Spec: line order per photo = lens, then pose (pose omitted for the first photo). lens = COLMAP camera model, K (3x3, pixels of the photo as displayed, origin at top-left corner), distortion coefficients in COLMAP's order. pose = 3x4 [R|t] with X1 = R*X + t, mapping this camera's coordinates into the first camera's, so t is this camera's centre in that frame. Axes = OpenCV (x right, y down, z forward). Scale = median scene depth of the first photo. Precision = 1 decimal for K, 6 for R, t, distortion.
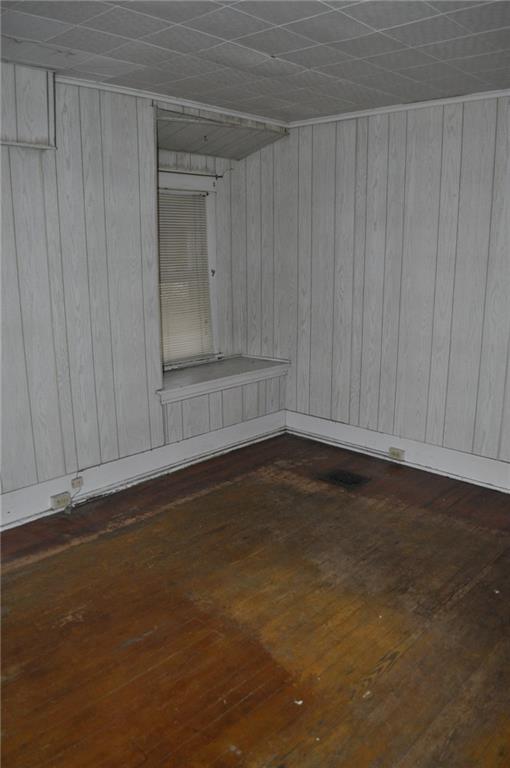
lens RADIAL K [[599.8, 0, 255.2], [0, 599.8, 386.0], [0, 0, 1]] dist [-0.086957, 0.011745]
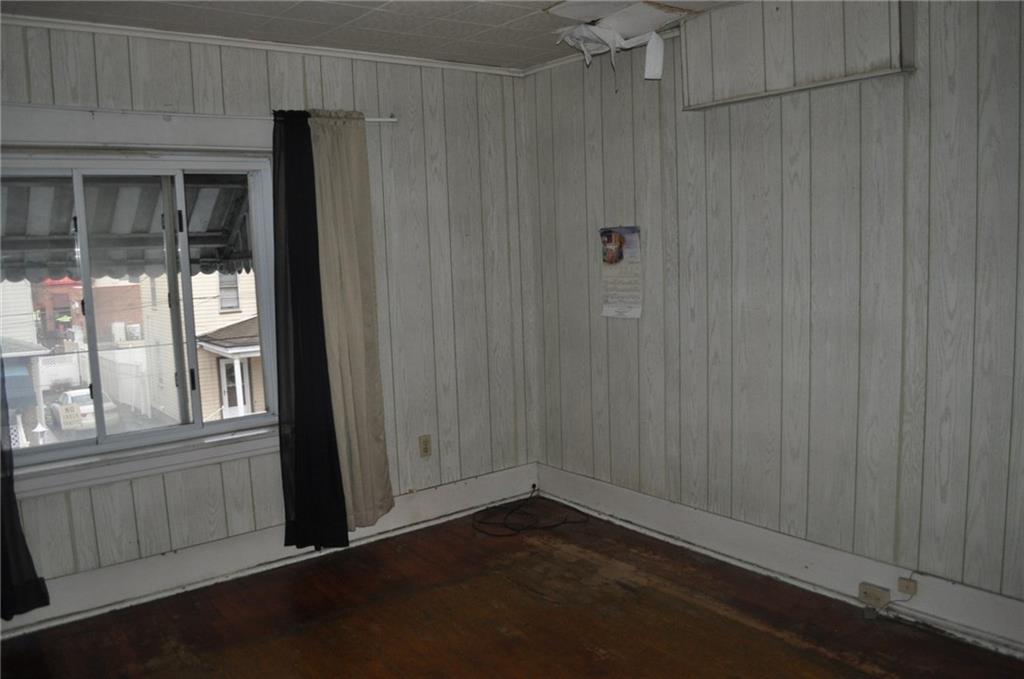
lens RADIAL K [[799.8, 0, 509.7], [0, 799.8, 338.4], [0, 0, 1]] dist [-0.086957, 0.011745]
pose [[-0.154924, 0.122696, -0.980278, 0.668906], [-0.190558, 0.969913, 0.151514, -0.169292], [0.969374, 0.210273, -0.126882, 0.794793]]
